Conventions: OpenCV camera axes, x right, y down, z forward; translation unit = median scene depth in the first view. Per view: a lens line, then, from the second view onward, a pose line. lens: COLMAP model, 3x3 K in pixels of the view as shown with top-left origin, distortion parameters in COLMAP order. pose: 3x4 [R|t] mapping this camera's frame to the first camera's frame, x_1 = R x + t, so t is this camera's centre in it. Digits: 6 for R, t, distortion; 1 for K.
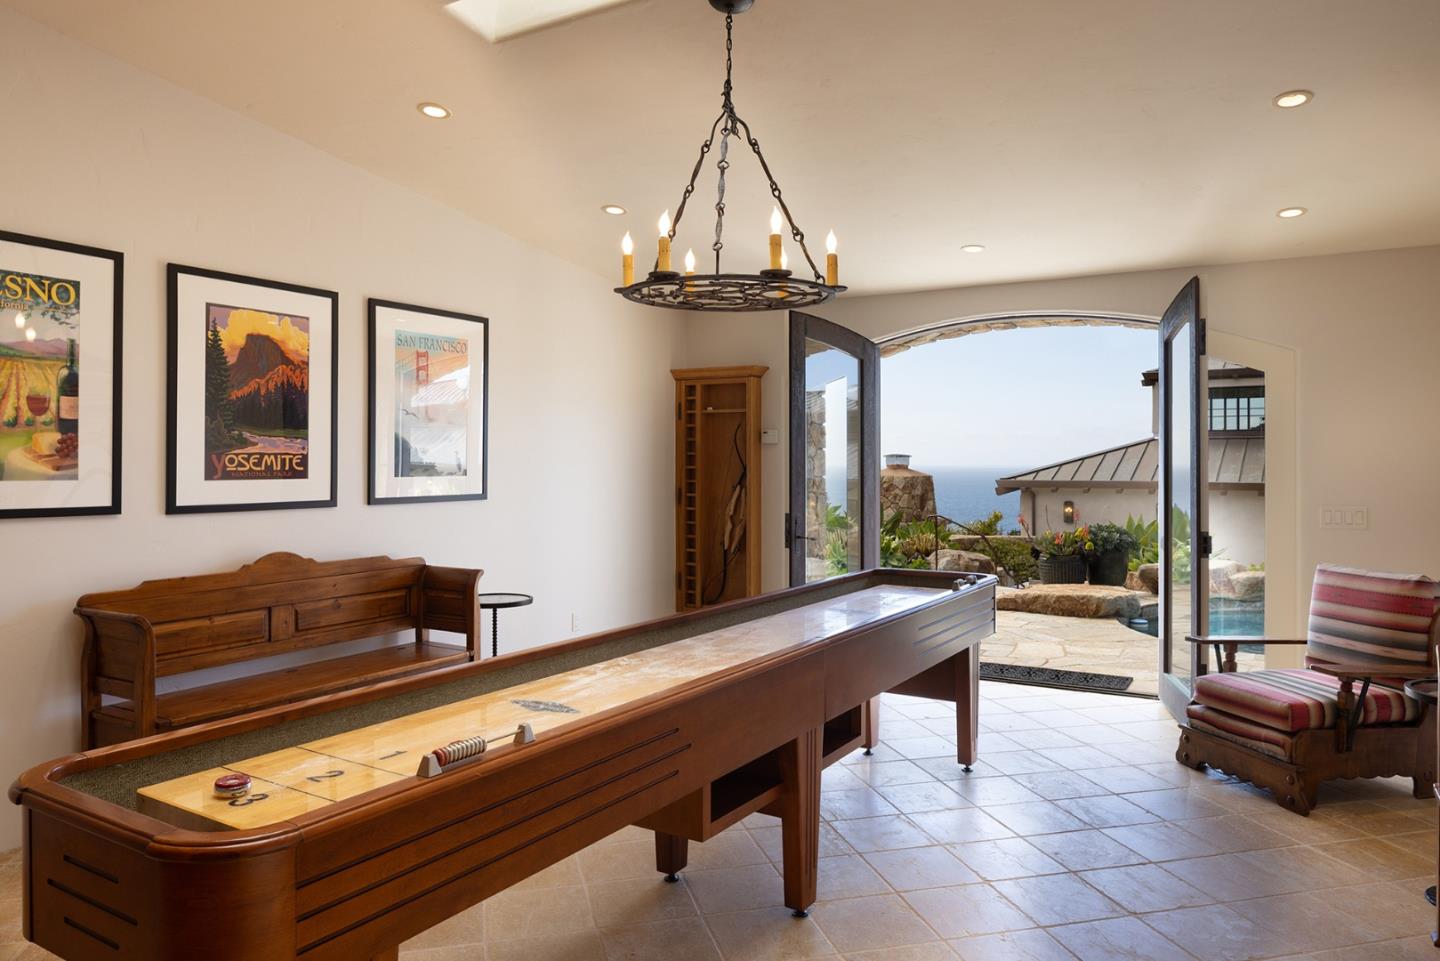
lens RADIAL K [[976.0, 0, 719.3], [0, 976.0, 467.5], [0, 0, 1]] dist [-0.000343, 0.000191]
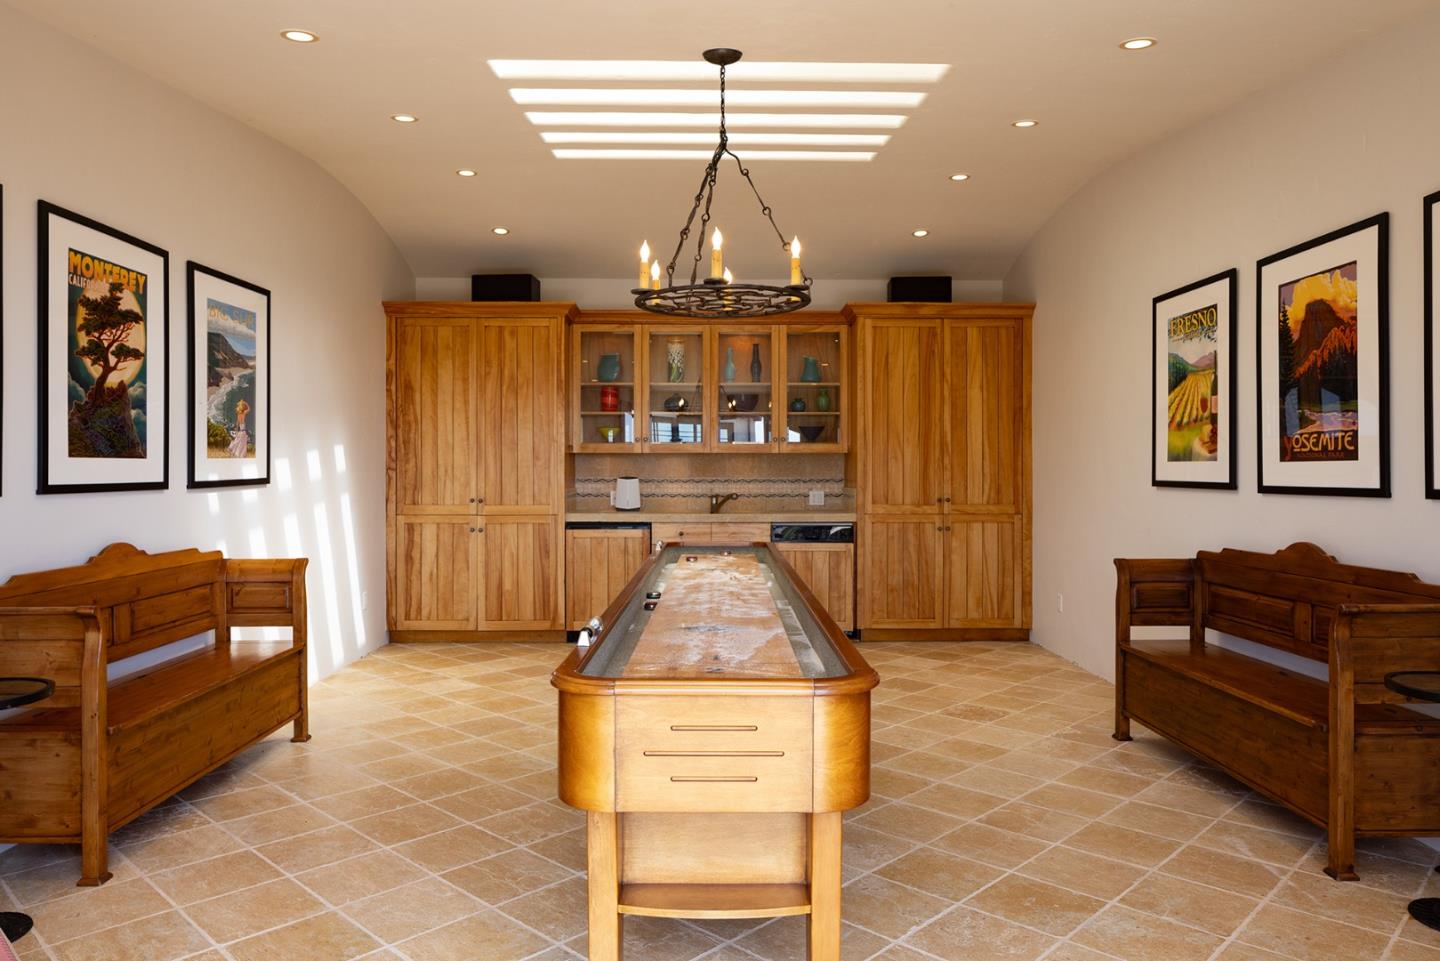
lens RADIAL K [[976.0, 0, 721.6], [0, 976.0, 481.5], [0, 0, 1]] dist [-0.000343, 0.000191]
pose [[-0.845435, 0.000602, -0.534078, 0.474720], [-0.007935, 0.999875, 0.013688, 0.023103], [0.534020, 0.015811, -0.845324, 1.466678]]
